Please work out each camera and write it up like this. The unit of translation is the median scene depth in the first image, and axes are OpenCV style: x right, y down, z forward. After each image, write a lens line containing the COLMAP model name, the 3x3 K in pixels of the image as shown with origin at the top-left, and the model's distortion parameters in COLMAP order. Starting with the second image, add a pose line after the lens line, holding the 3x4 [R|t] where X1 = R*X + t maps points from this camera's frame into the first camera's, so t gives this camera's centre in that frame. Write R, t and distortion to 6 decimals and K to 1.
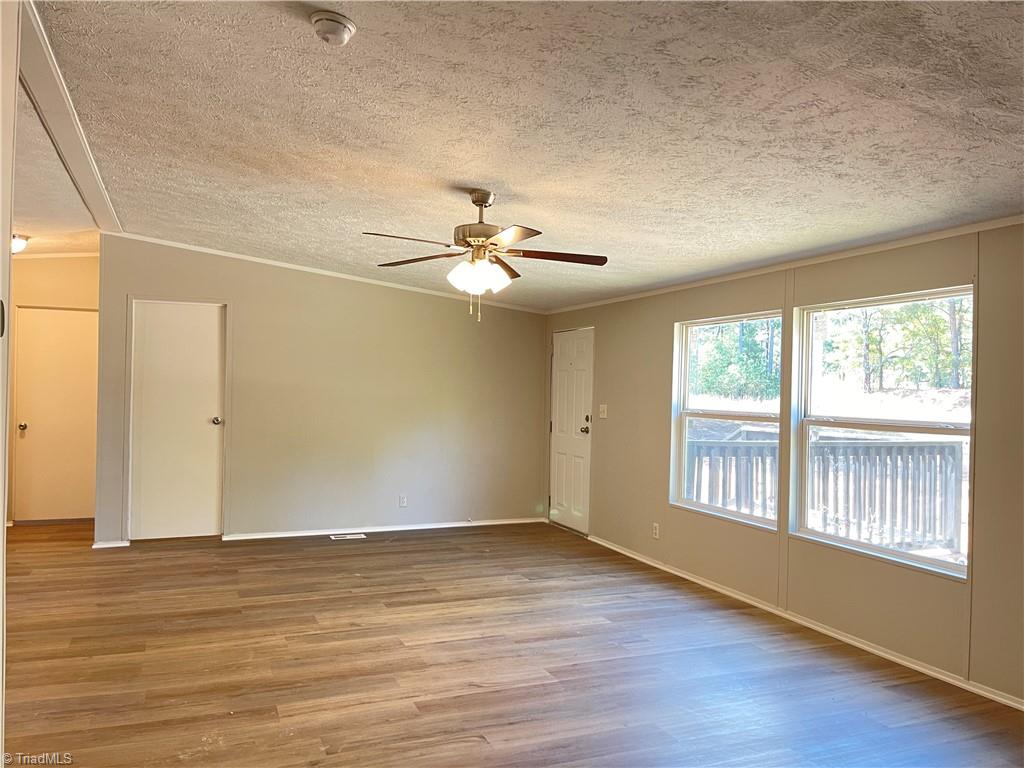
lens RADIAL K [[779.5, 0, 512.0], [0, 779.5, 384.0], [0, 0, 1]] dist [0.005159, -0.001899]
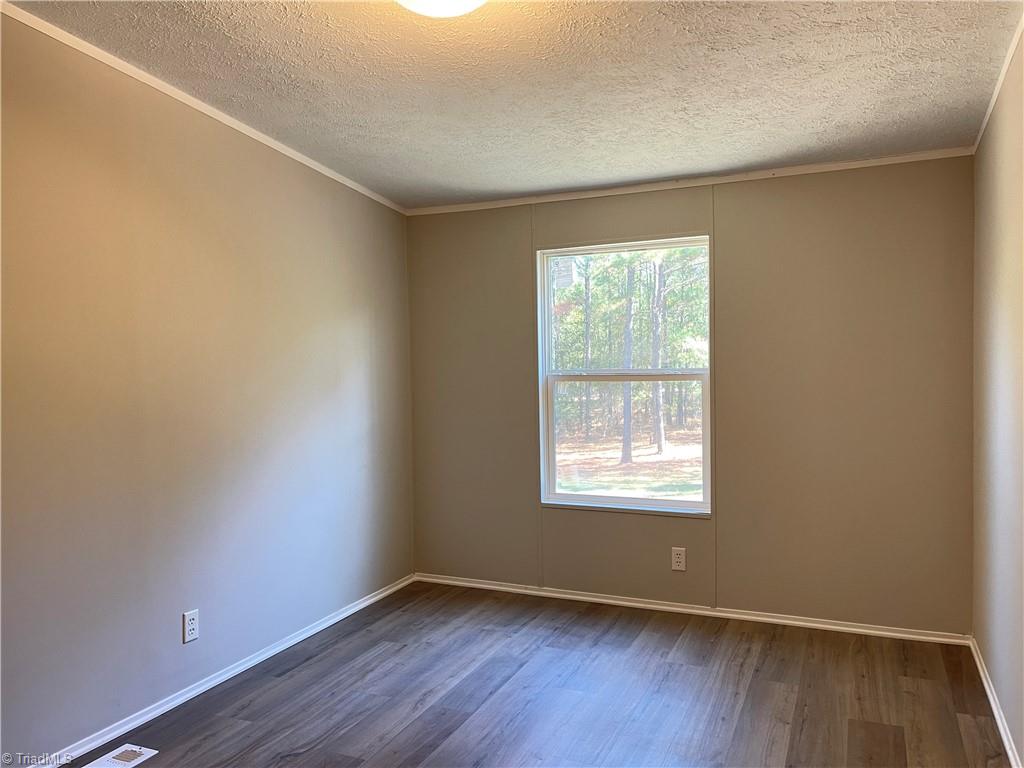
lens RADIAL K [[690.4, 0, 512.0], [0, 690.4, 384.0], [0, 0, 1]] dist [-0.002079, -0.000605]
pose [[0.685743, -0.079648, 0.723473, -0.269444], [0.029116, 0.996201, 0.082075, -0.009166], [-0.727261, -0.035218, 0.685457, 0.587710]]
